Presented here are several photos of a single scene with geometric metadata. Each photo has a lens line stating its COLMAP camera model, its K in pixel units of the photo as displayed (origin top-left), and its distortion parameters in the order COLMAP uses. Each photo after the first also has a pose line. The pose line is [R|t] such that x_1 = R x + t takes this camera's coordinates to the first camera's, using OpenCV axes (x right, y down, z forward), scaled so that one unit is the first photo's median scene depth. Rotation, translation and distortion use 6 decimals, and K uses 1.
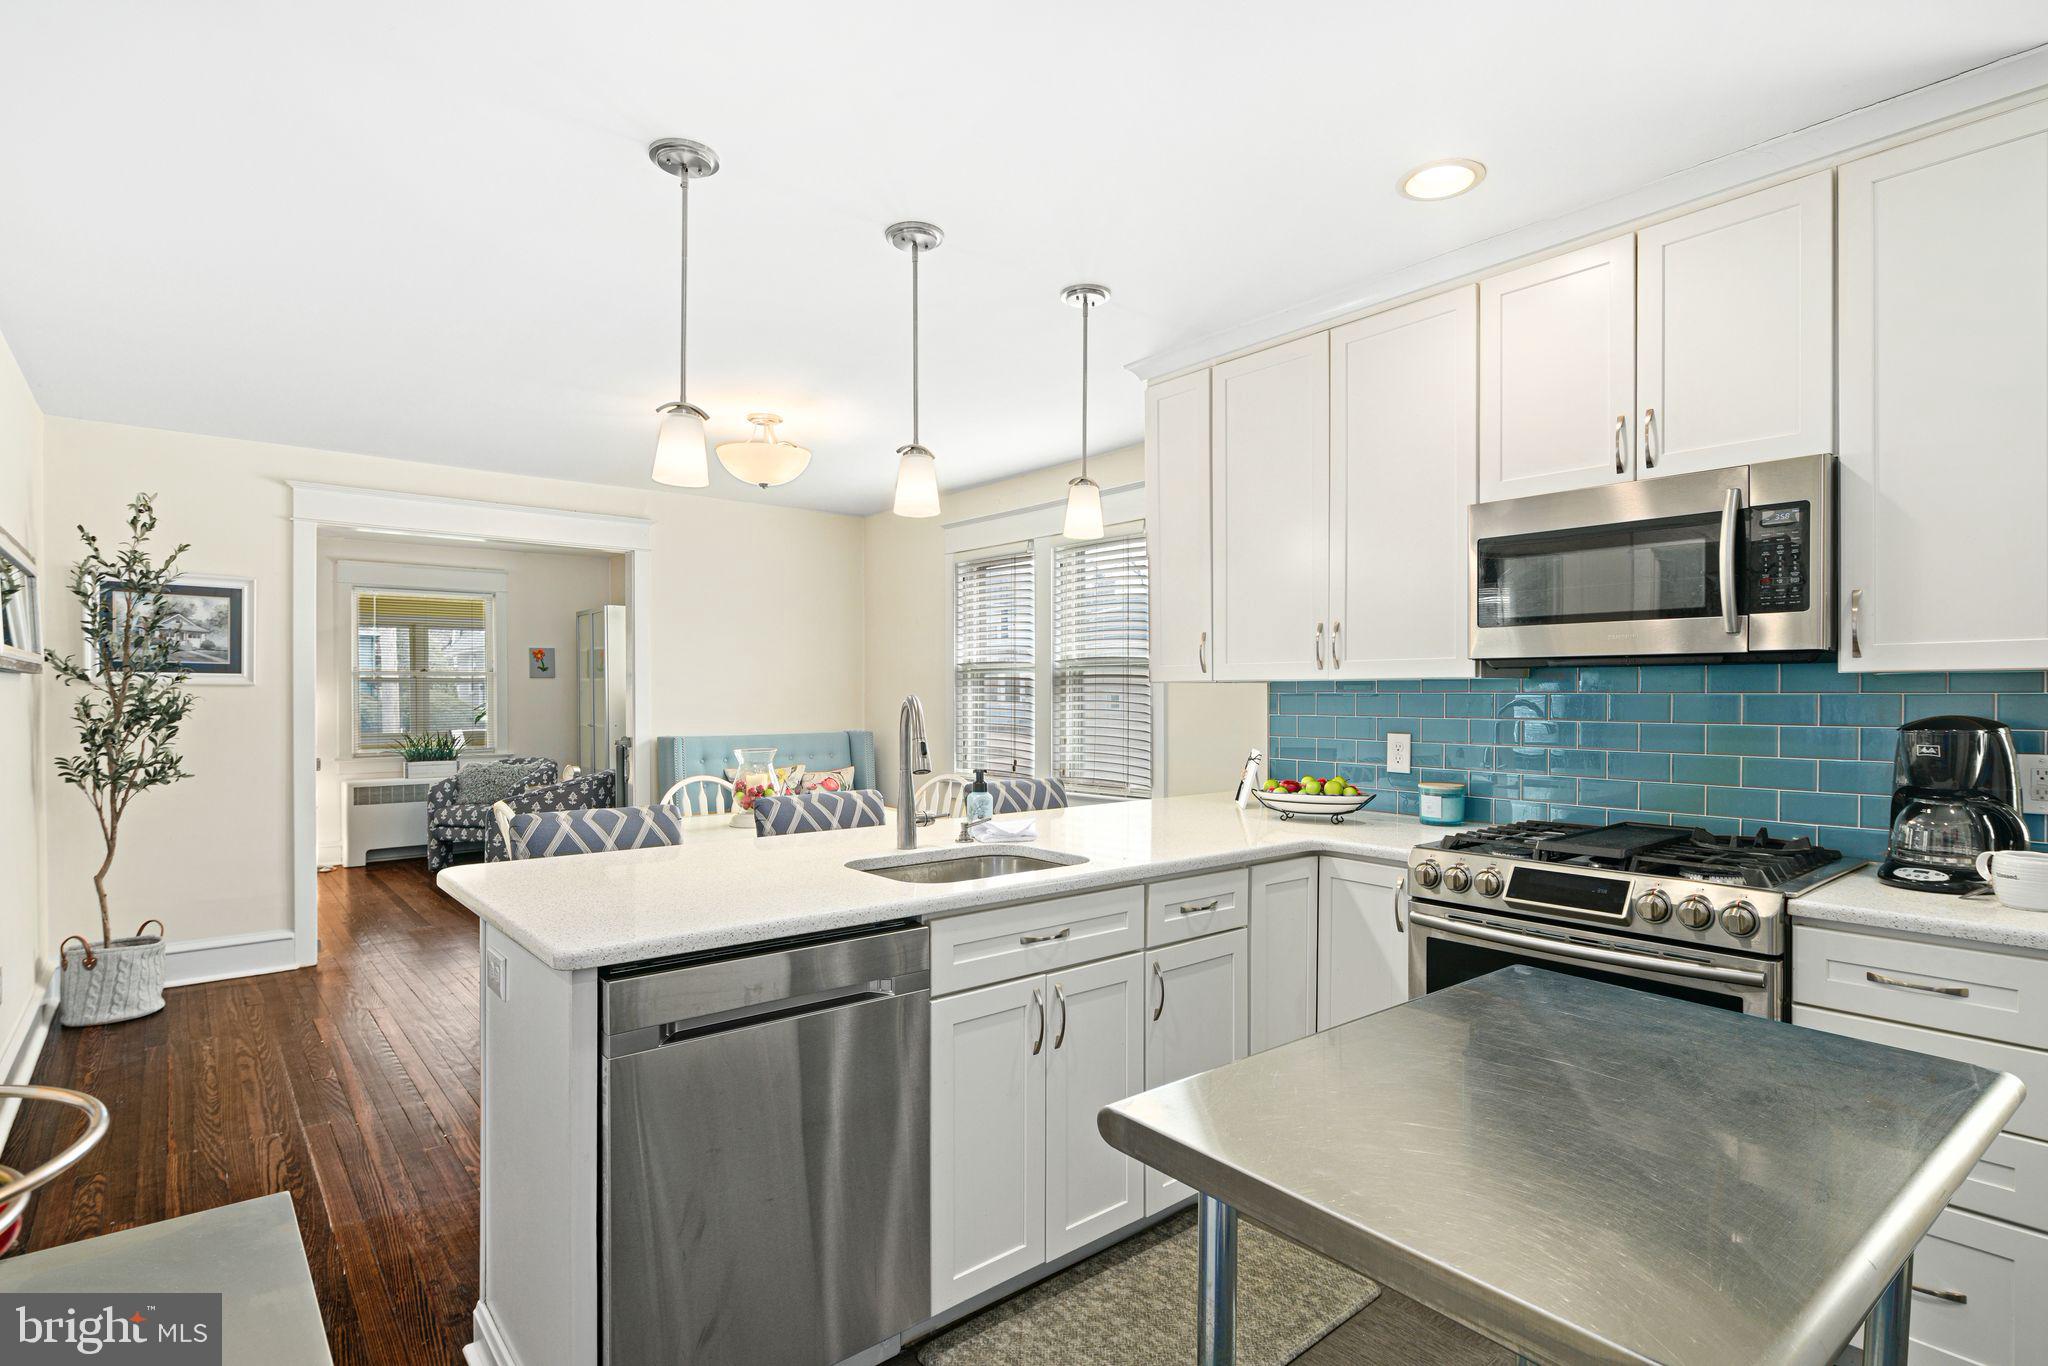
lens RADIAL K [[1010.4, 0, 1018.6], [0, 1010.4, 696.4], [0, 0, 1]] dist [-0.005500, -0.001886]
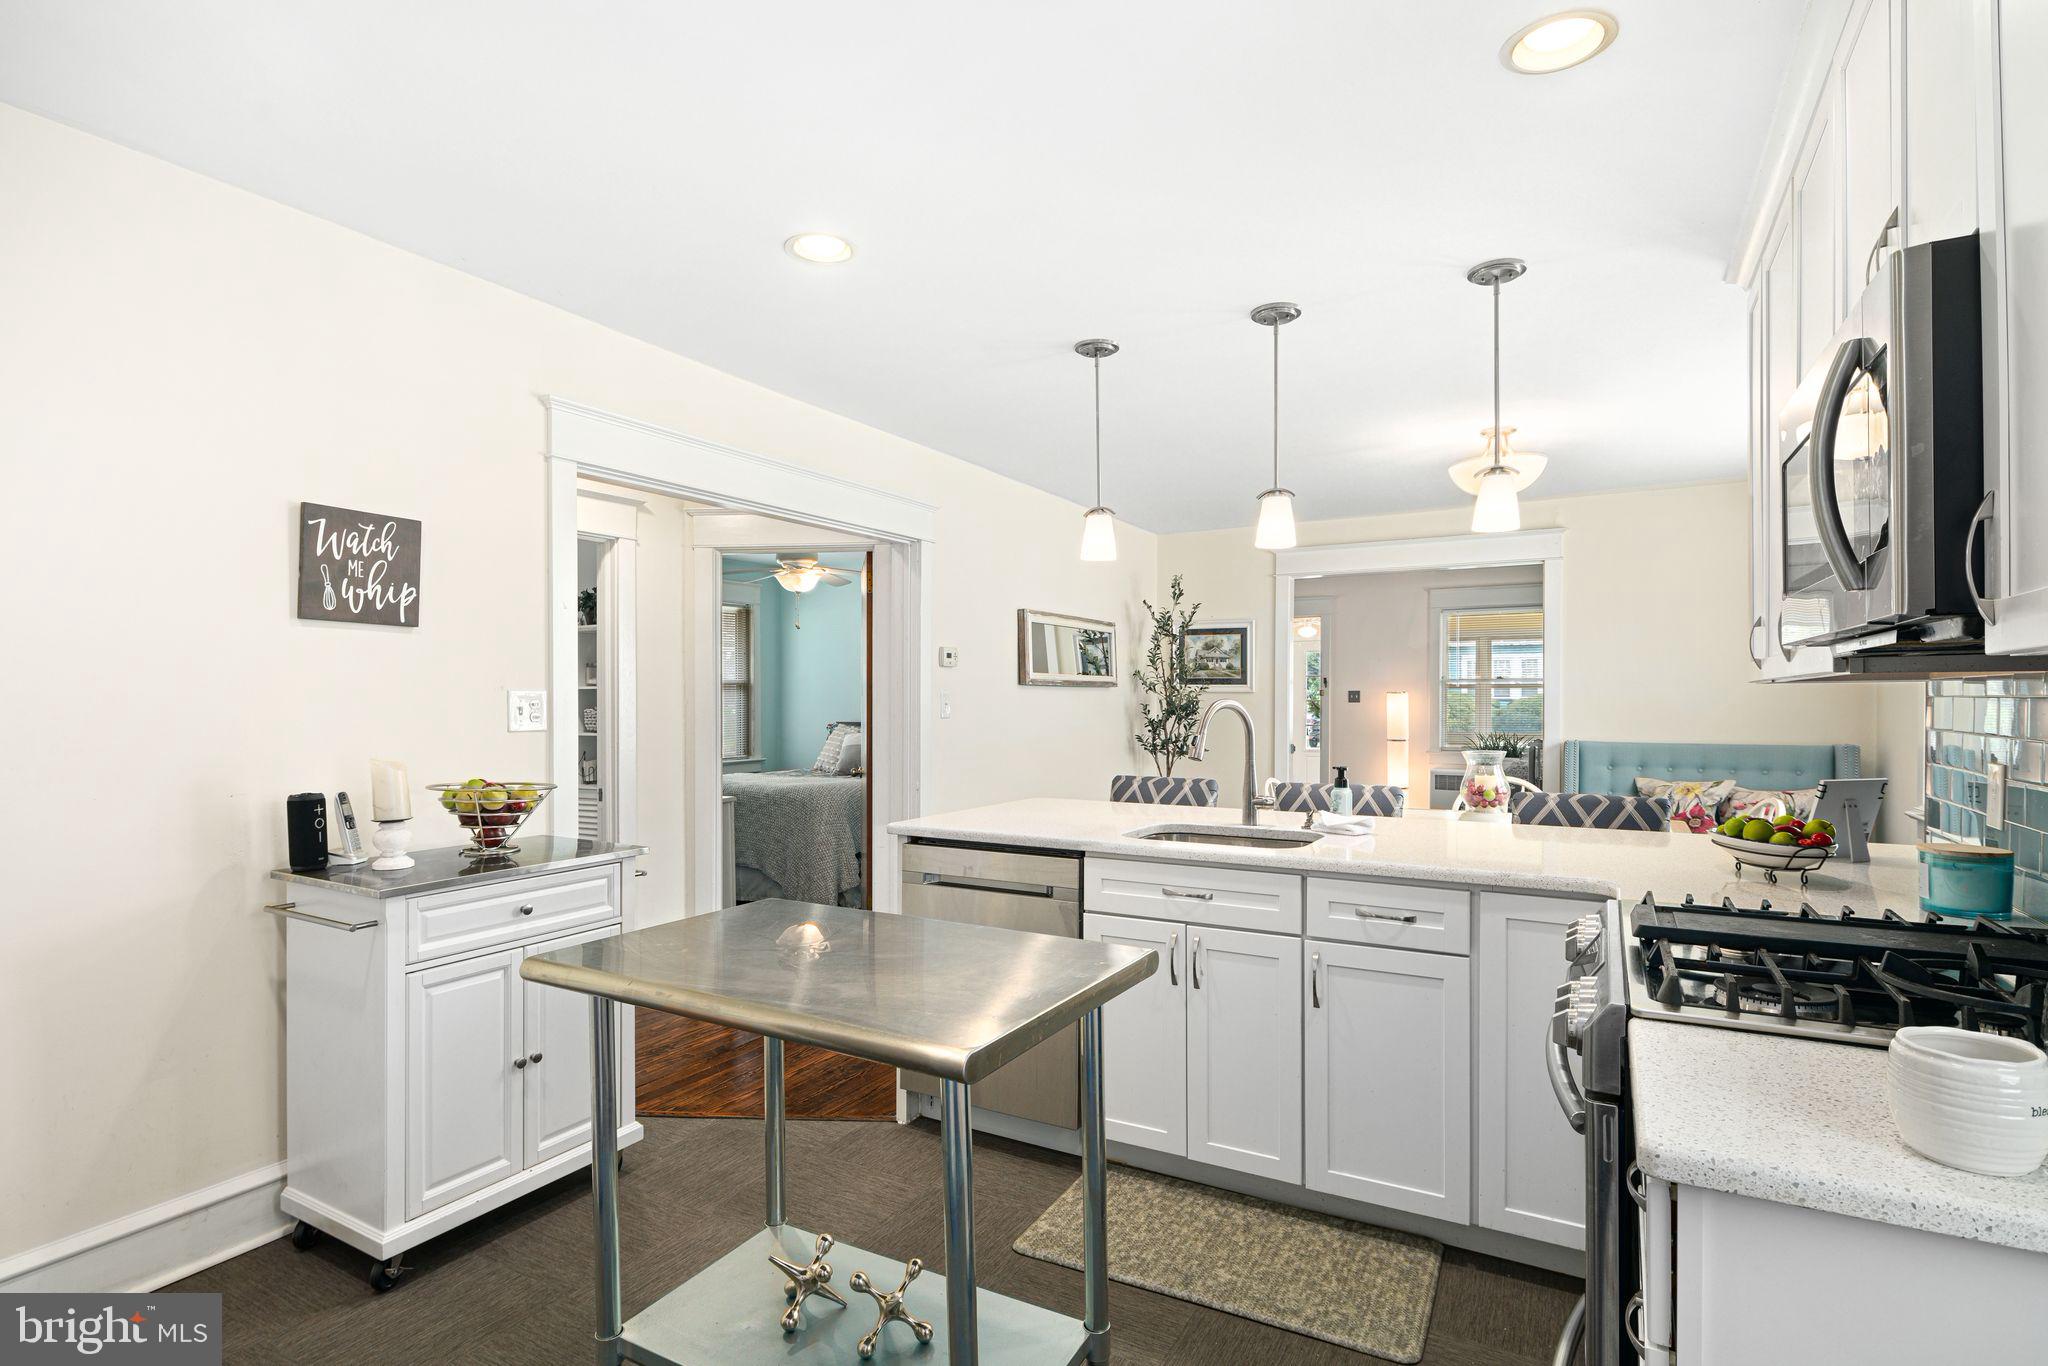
lens RADIAL K [[1010.4, 0, 1015.3], [0, 1010.4, 687.9], [0, 0, 1]] dist [-0.005500, -0.001886]
pose [[0.349393, -0.011097, -0.936911, 0.564997], [0.000199, 0.999931, -0.011769, -0.000788], [0.936976, 0.003926, 0.349371, 0.185190]]
